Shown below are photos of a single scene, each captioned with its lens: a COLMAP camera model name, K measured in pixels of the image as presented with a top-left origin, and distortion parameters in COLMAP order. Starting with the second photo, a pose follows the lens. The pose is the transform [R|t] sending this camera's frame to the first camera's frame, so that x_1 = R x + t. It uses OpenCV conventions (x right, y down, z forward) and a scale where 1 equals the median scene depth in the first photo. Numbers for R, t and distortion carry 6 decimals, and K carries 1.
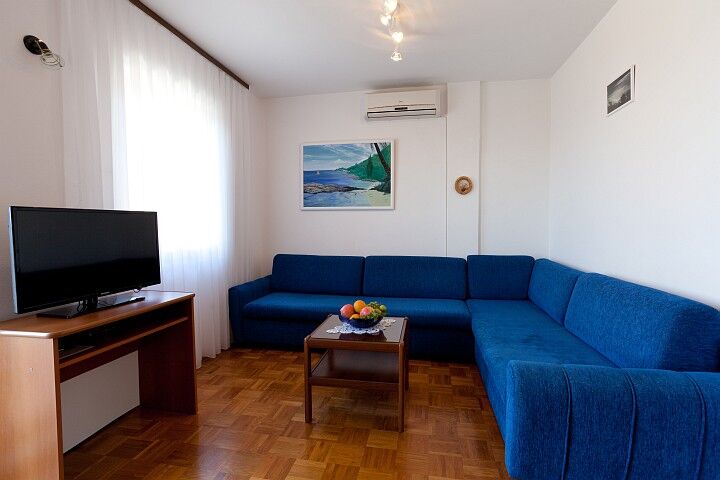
lens RADIAL K [[359.8, 0, 364.1], [0, 359.8, 237.3], [0, 0, 1]] dist [-0.071088, 0.055815]
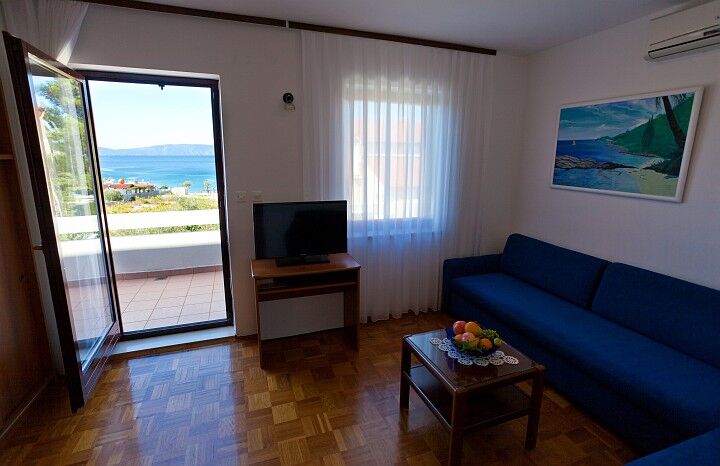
lens RADIAL K [[349.6, 0, 359.3], [0, 349.6, 222.2], [0, 0, 1]] dist [-0.001113, 0.000983]
pose [[0.508901, 0.174721, -0.842907, 0.318930], [-0.046125, 0.983313, 0.175977, -0.125349], [0.859588, -0.050676, 0.508468, 0.197257]]
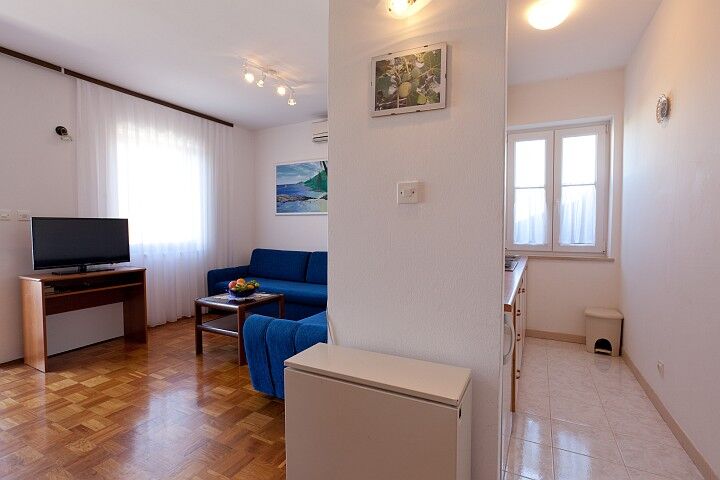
lens RADIAL K [[359.8, 0, 364.1], [0, 359.8, 237.3], [0, 0, 1]] dist [-0.071088, 0.055815]
pose [[0.955467, 0.014406, -0.294747, 0.533567], [-0.015623, 0.999876, -0.001776, 0.000781], [0.294685, 0.006302, 0.955574, -0.143780]]
